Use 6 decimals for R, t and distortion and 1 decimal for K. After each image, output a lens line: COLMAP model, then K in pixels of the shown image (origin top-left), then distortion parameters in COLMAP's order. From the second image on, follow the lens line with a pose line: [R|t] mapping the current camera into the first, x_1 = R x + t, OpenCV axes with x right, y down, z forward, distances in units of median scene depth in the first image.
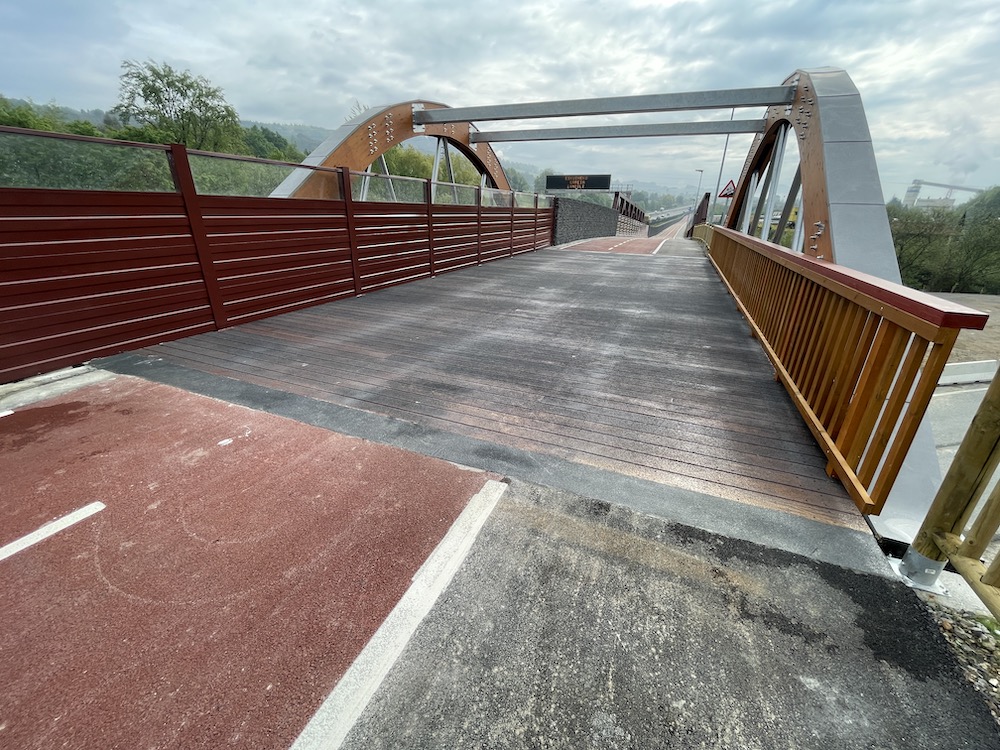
lens RADIAL K [[406.5, 0, 502.1], [0, 406.5, 376.4], [0, 0, 1]] dist [0.002208, -0.000075]
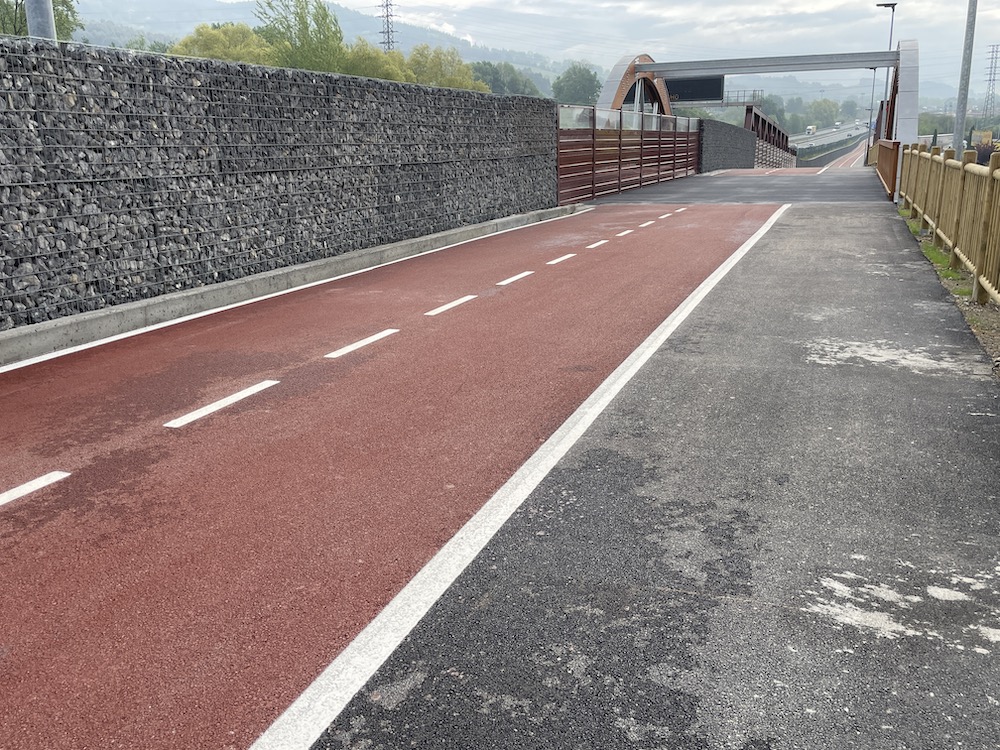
lens RADIAL K [[896.3, 0, 499.1], [0, 896.3, 373.4], [0, 0, 1]] dist [0.062345, -0.048296]
pose [[0.999176, -0.037212, 0.016233, -0.164533], [0.039089, 0.989803, -0.136978, 0.164190], [-0.010970, 0.137500, 0.990441, -0.395590]]
